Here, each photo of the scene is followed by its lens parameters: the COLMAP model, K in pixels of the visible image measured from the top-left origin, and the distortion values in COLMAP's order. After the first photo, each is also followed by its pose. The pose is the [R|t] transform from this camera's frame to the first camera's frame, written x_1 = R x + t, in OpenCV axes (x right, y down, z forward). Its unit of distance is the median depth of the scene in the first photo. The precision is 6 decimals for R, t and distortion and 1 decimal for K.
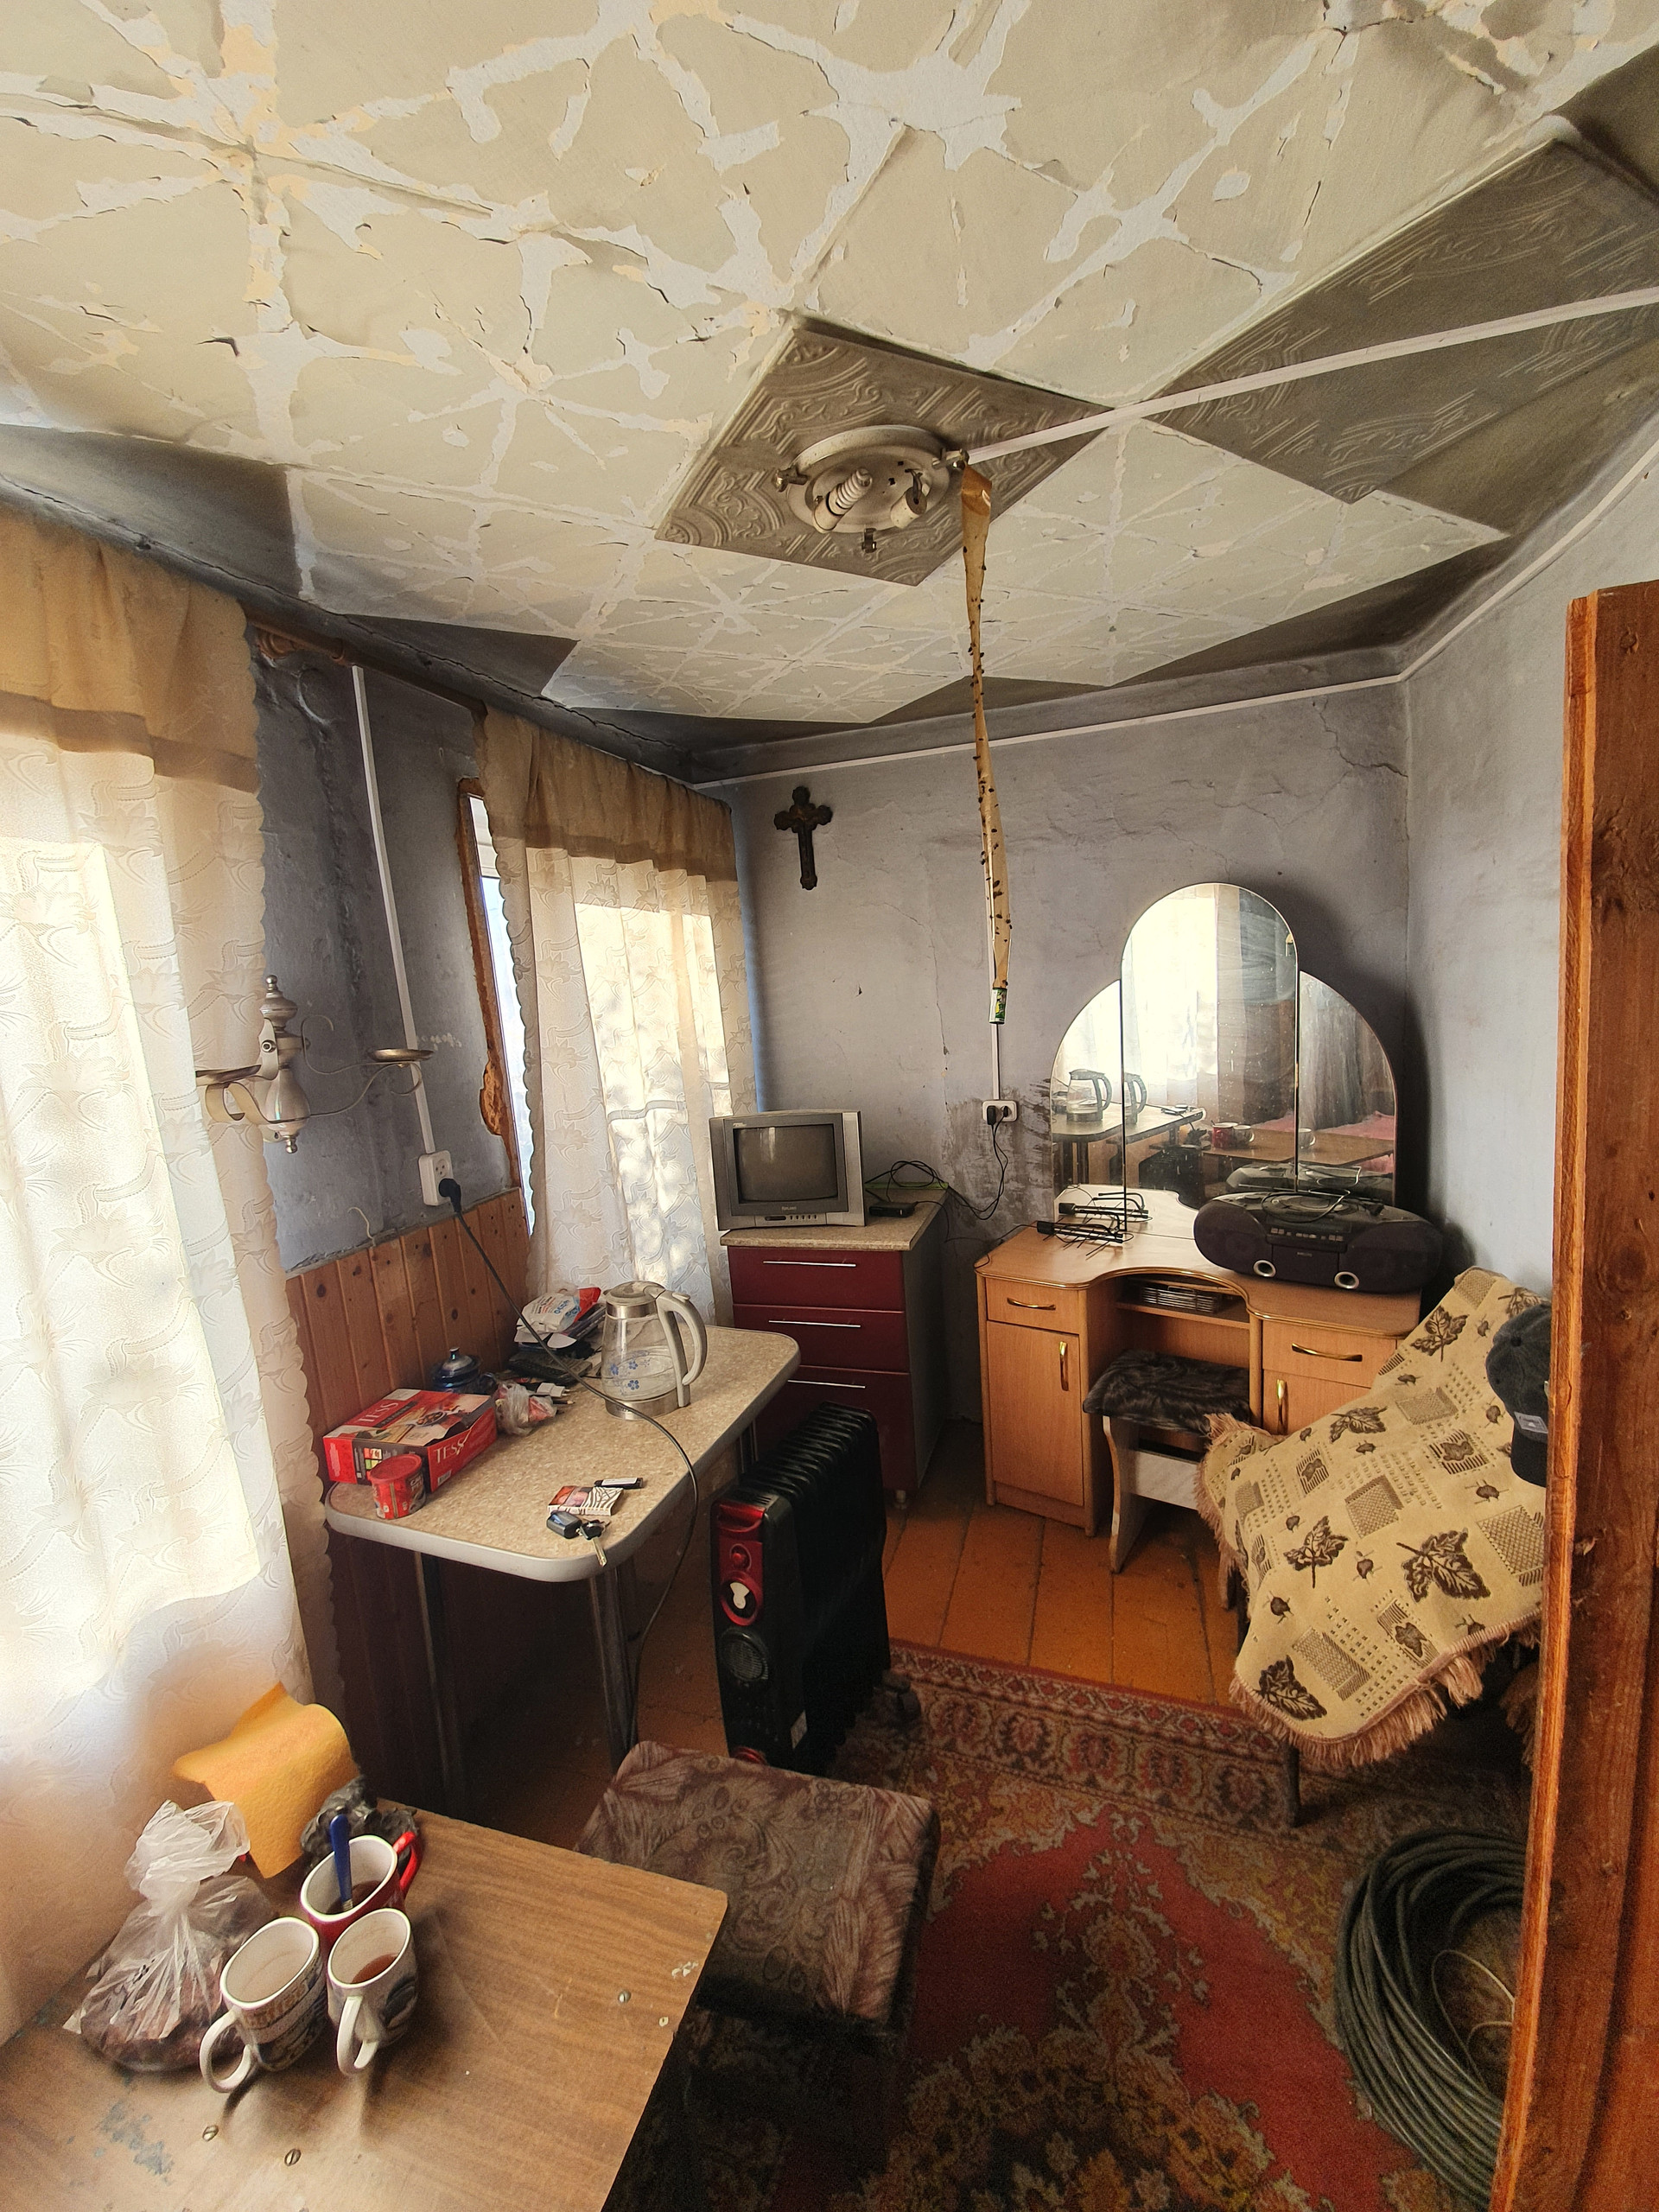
lens RADIAL K [[880.2, 0, 829.5], [0, 880.2, 1106.0], [0, 0, 1]] dist [0.001602, -0.012200]
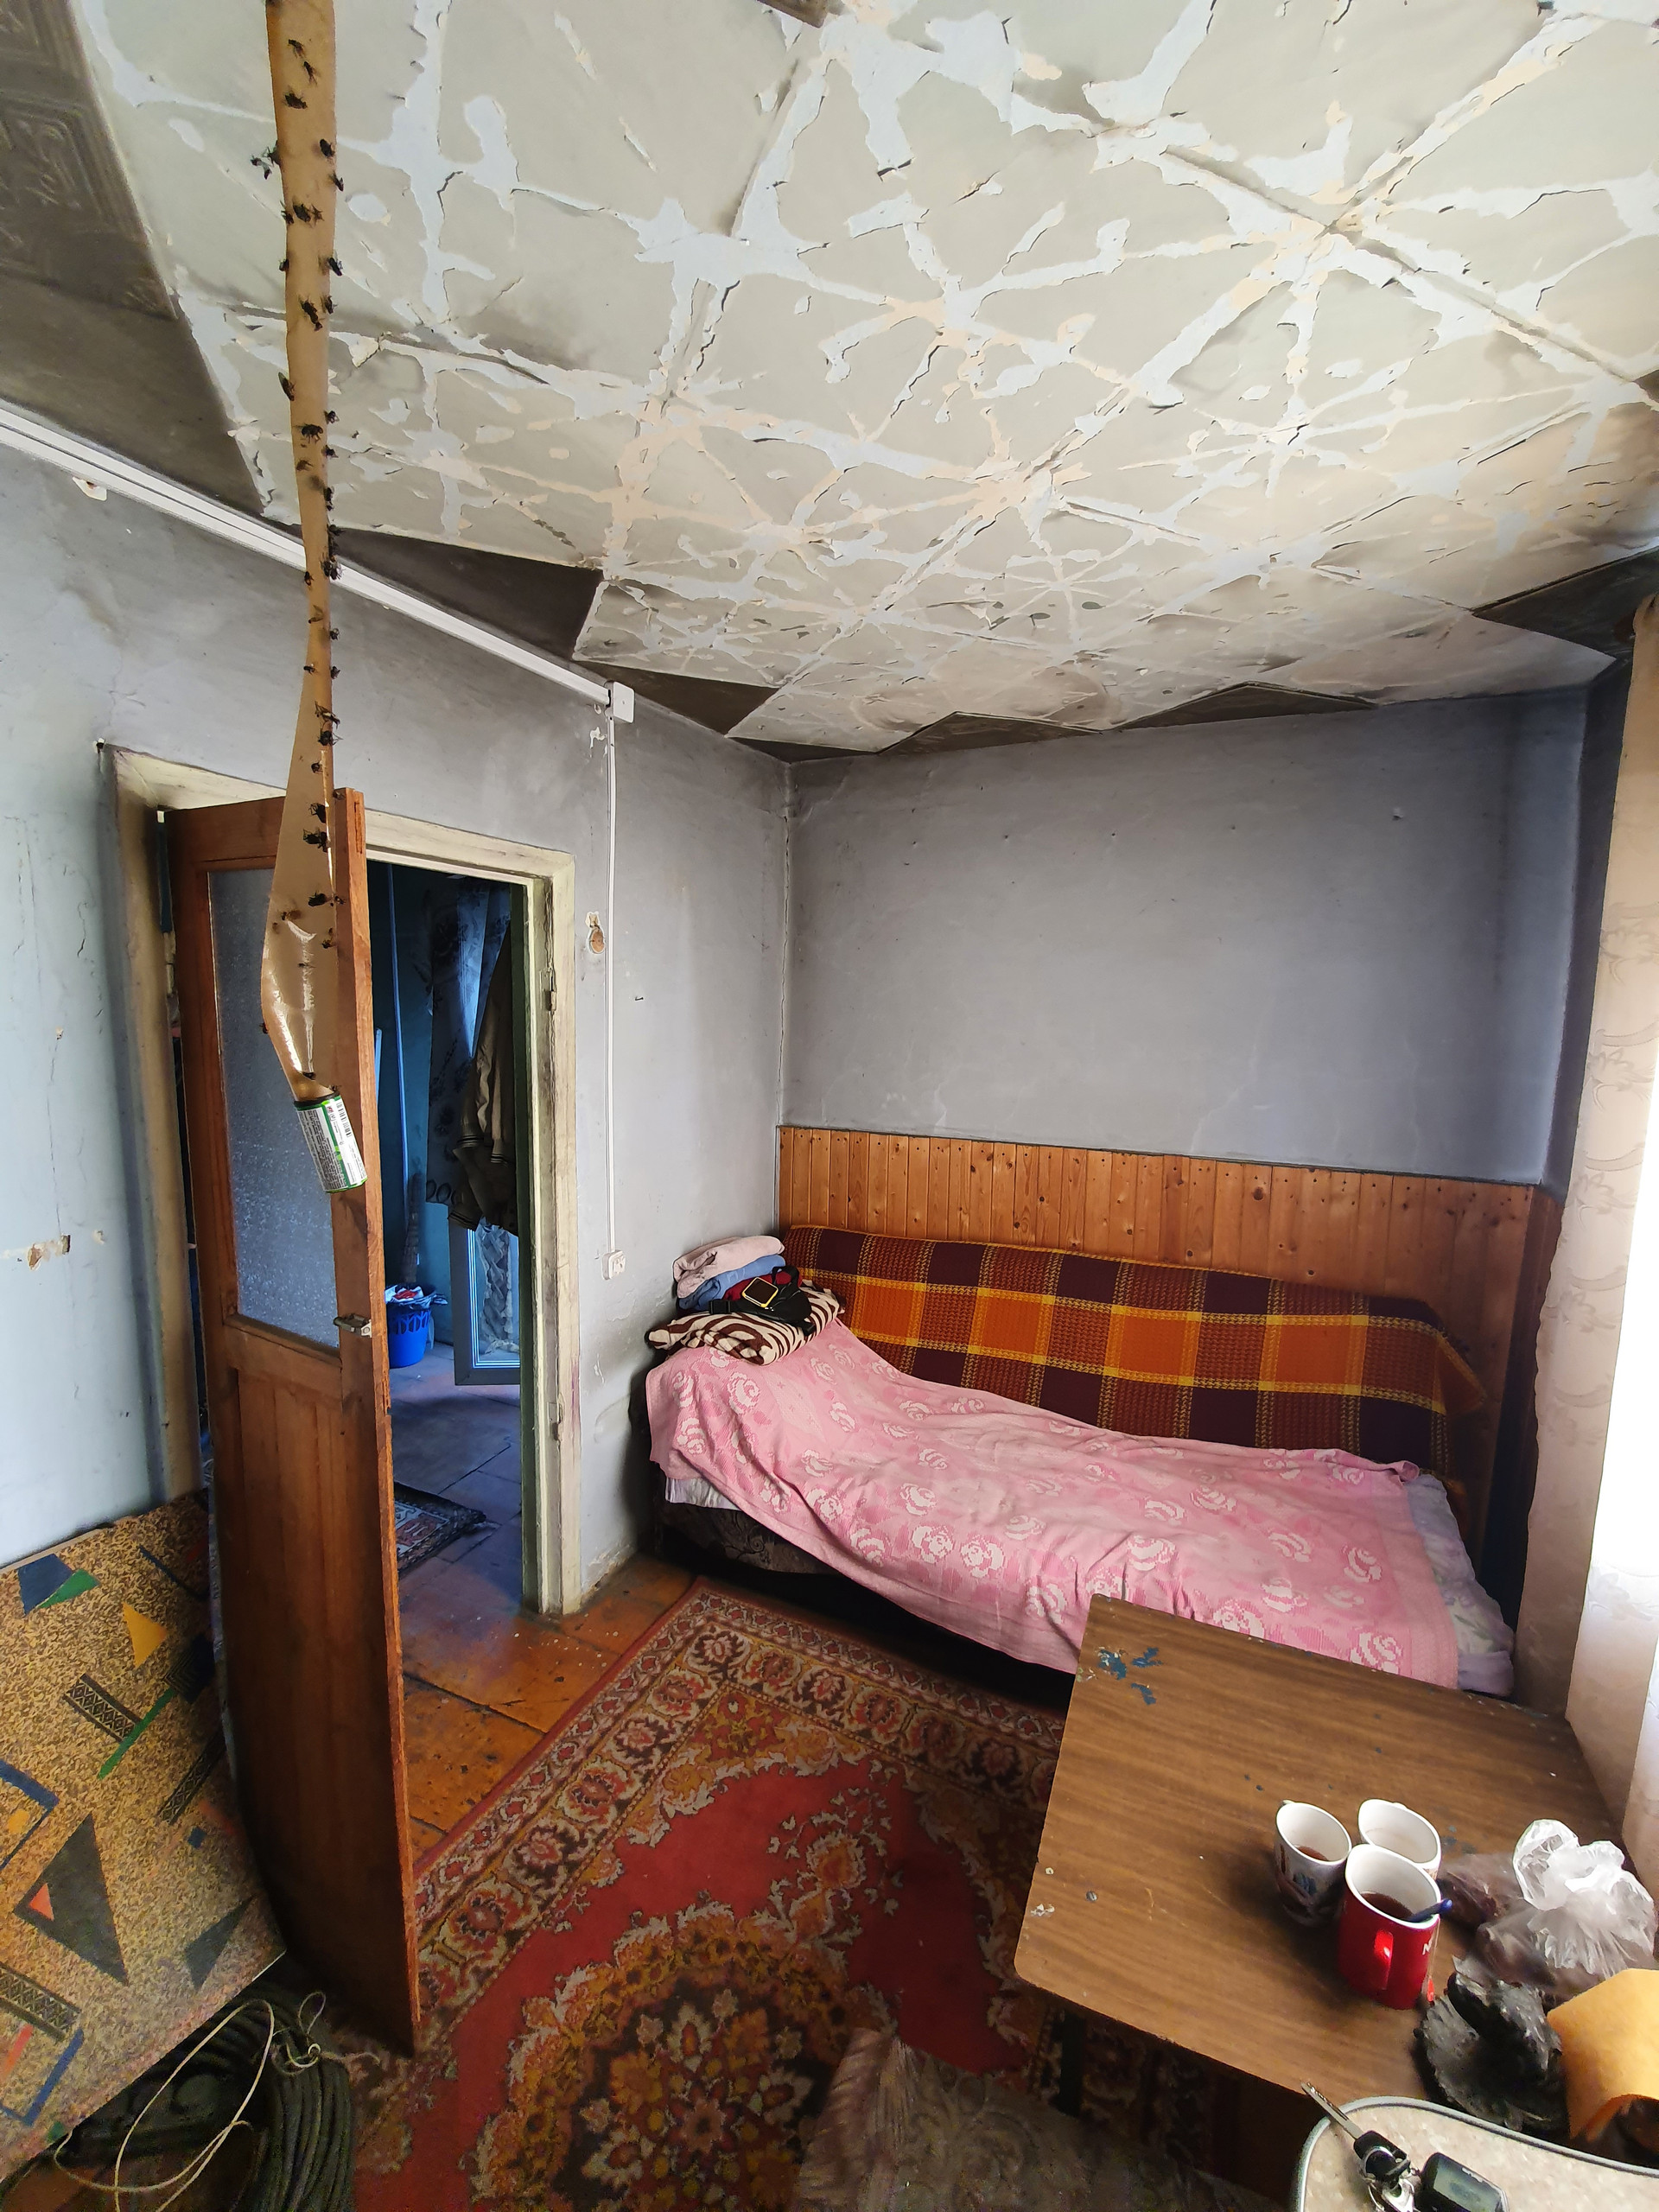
lens RADIAL K [[880.2, 0, 829.5], [0, 880.2, 1106.0], [0, 0, 1]] dist [0.001602, -0.012200]
pose [[-0.992082, 0.051072, 0.114742, -0.091662], [0.080633, 0.959445, 0.270119, -0.327813], [-0.096293, 0.277232, -0.955965, 2.069809]]
